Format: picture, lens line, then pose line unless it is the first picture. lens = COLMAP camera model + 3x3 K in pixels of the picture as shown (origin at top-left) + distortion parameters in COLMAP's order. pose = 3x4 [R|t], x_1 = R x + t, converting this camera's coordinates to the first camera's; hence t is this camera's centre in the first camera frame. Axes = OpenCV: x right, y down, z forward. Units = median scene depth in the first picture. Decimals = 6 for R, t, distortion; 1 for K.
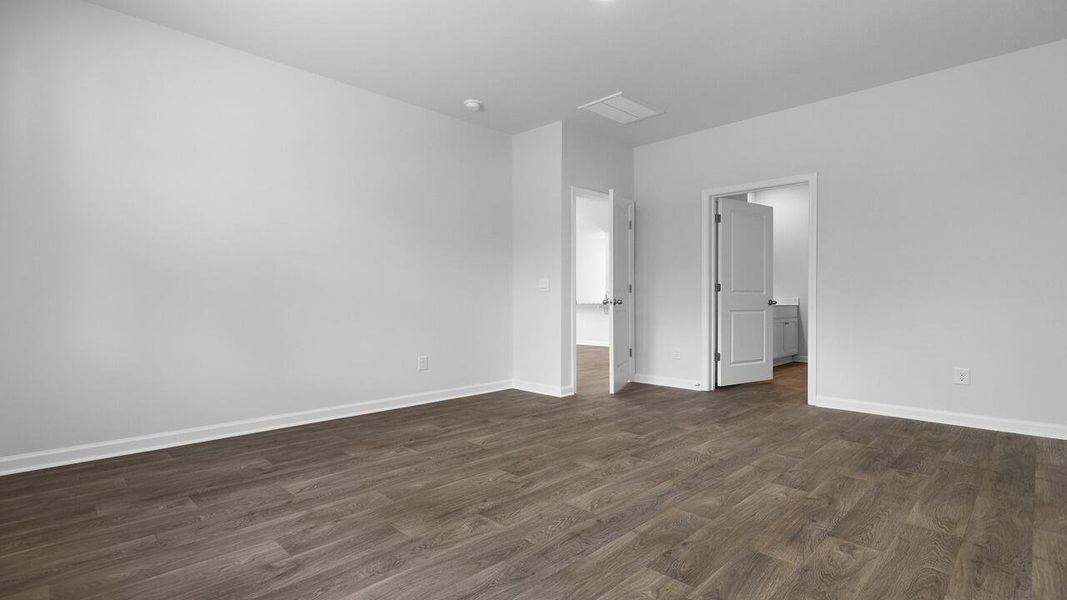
lens RADIAL K [[505.6, 0, 533.5], [0, 505.6, 300.0], [0, 0, 1]] dist [-0.001634, 0.000167]
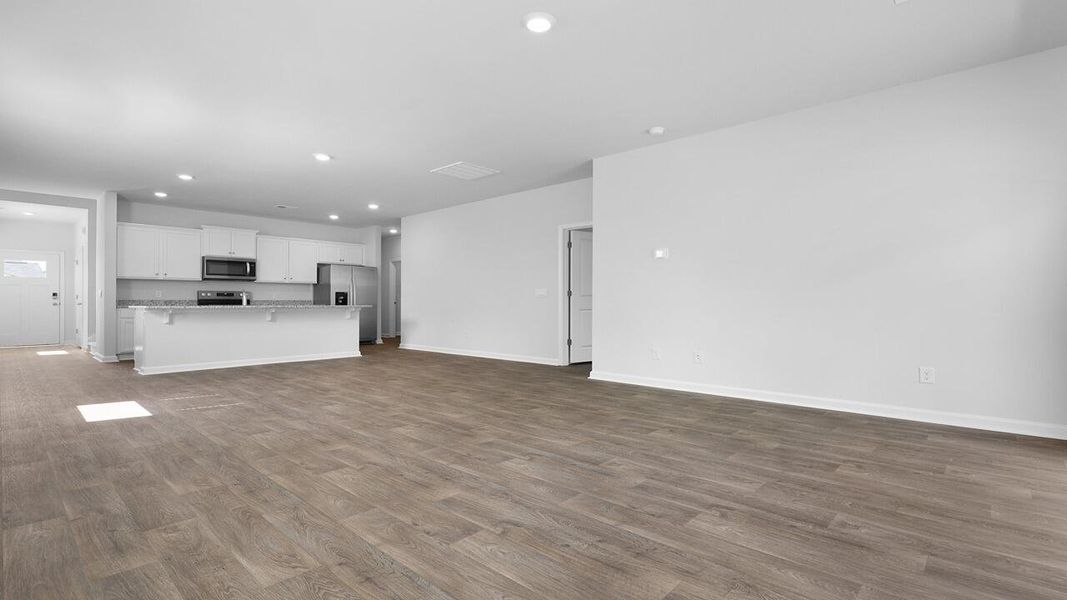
lens RADIAL K [[505.6, 0, 533.5], [0, 505.6, 300.0], [0, 0, 1]] dist [-0.001634, 0.000167]
pose [[-0.047875, 0.004272, 0.998844, -1.168503], [-0.004246, 0.999981, -0.004480, 0.004574], [-0.998844, -0.004455, -0.047856, 1.185995]]
